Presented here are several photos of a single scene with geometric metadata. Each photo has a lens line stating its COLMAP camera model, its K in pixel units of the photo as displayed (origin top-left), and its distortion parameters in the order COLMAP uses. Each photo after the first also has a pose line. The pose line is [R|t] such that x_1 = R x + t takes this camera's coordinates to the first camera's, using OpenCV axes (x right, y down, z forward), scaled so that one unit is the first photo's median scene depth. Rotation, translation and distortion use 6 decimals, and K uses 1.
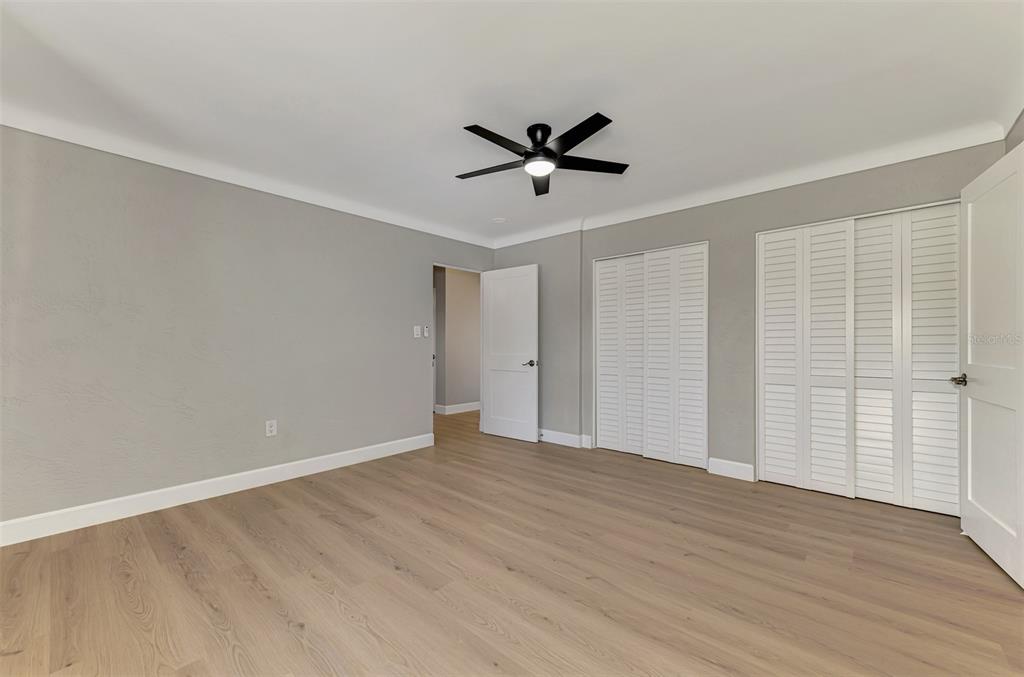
lens RADIAL K [[399.4, 0, 510.6], [0, 399.4, 343.8], [0, 0, 1]] dist [0.002960, 0.000812]
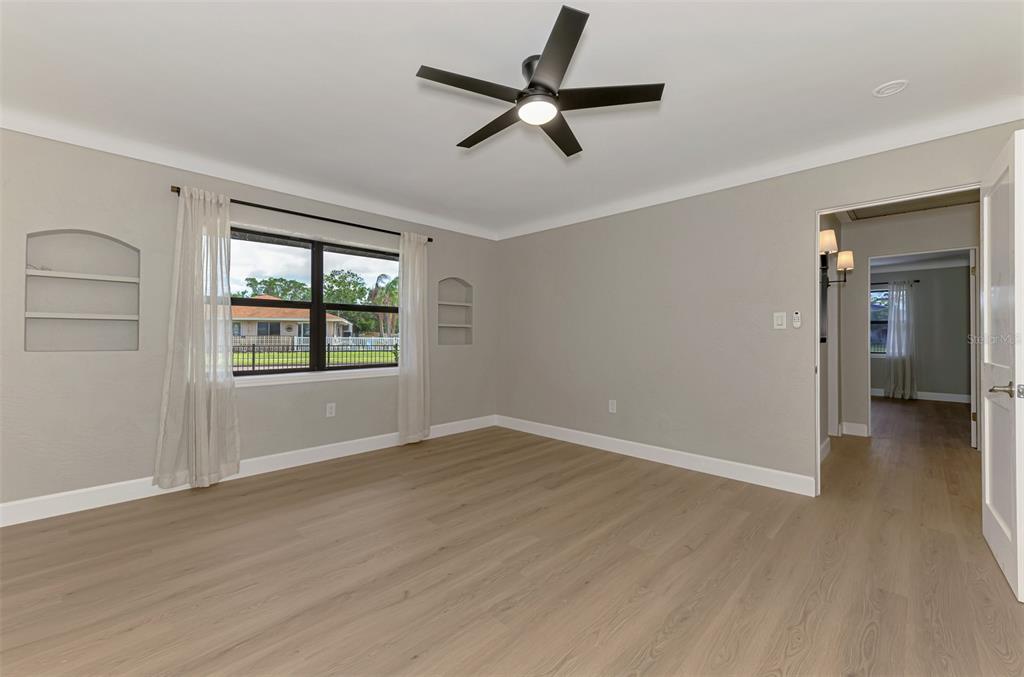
lens RADIAL K [[399.4, 0, 512.0], [0, 399.4, 341.1], [0, 0, 1]] dist [0.002960, 0.000812]
pose [[-0.048138, 0.000261, -0.998841, 0.624967], [-0.005491, 0.999985, 0.000526, 0.009815], [0.998826, 0.005510, -0.048135, 0.736645]]
